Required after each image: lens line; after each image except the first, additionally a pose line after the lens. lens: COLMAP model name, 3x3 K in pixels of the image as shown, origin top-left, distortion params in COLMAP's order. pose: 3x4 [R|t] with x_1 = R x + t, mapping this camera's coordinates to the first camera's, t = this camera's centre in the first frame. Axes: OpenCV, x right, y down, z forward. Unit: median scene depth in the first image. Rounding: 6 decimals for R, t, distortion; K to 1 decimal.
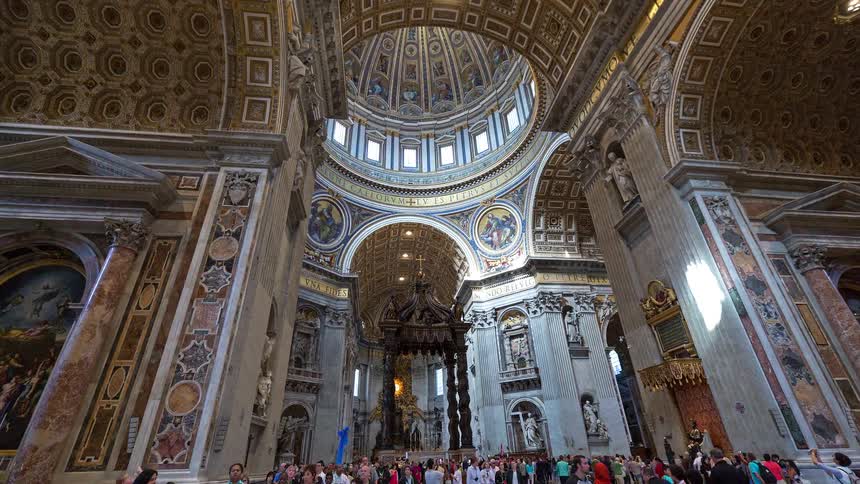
lens RADIAL K [[393.3, 0, 427.5], [0, 393.3, 230.9], [0, 0, 1]] dist [-0.001242, -0.000145]
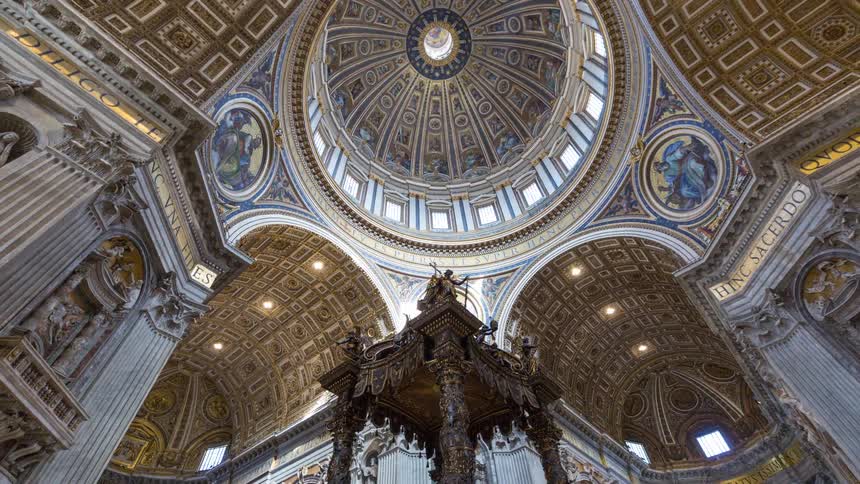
lens RADIAL K [[403.4, 0, 430.0], [0, 403.4, 242.0], [0, 0, 1]] dist [0.001184, 0.000156]
pose [[0.741407, 0.536017, 0.403735, -0.245285], [-0.325215, 0.813271, -0.482520, 0.286395], [-0.586985, 0.226443, 0.777285, 0.480042]]
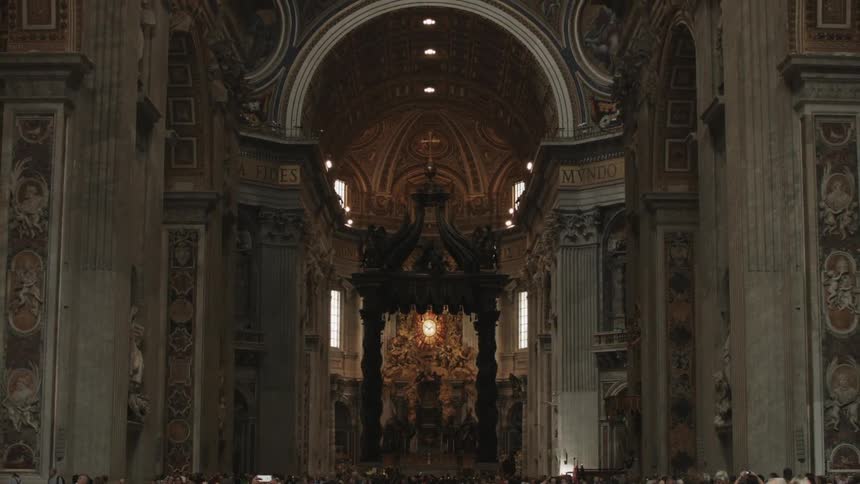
lens RADIAL K [[1547.7, 0, 430.0], [0, 1547.7, 242.1], [0, 0, 1]] dist [-0.171819, 0.015256]
pose [[0.991836, 0.010488, -0.127091, 0.217668], [0.037241, 0.929347, 0.367325, -0.495568], [0.121964, -0.369059, 0.921369, -0.838287]]
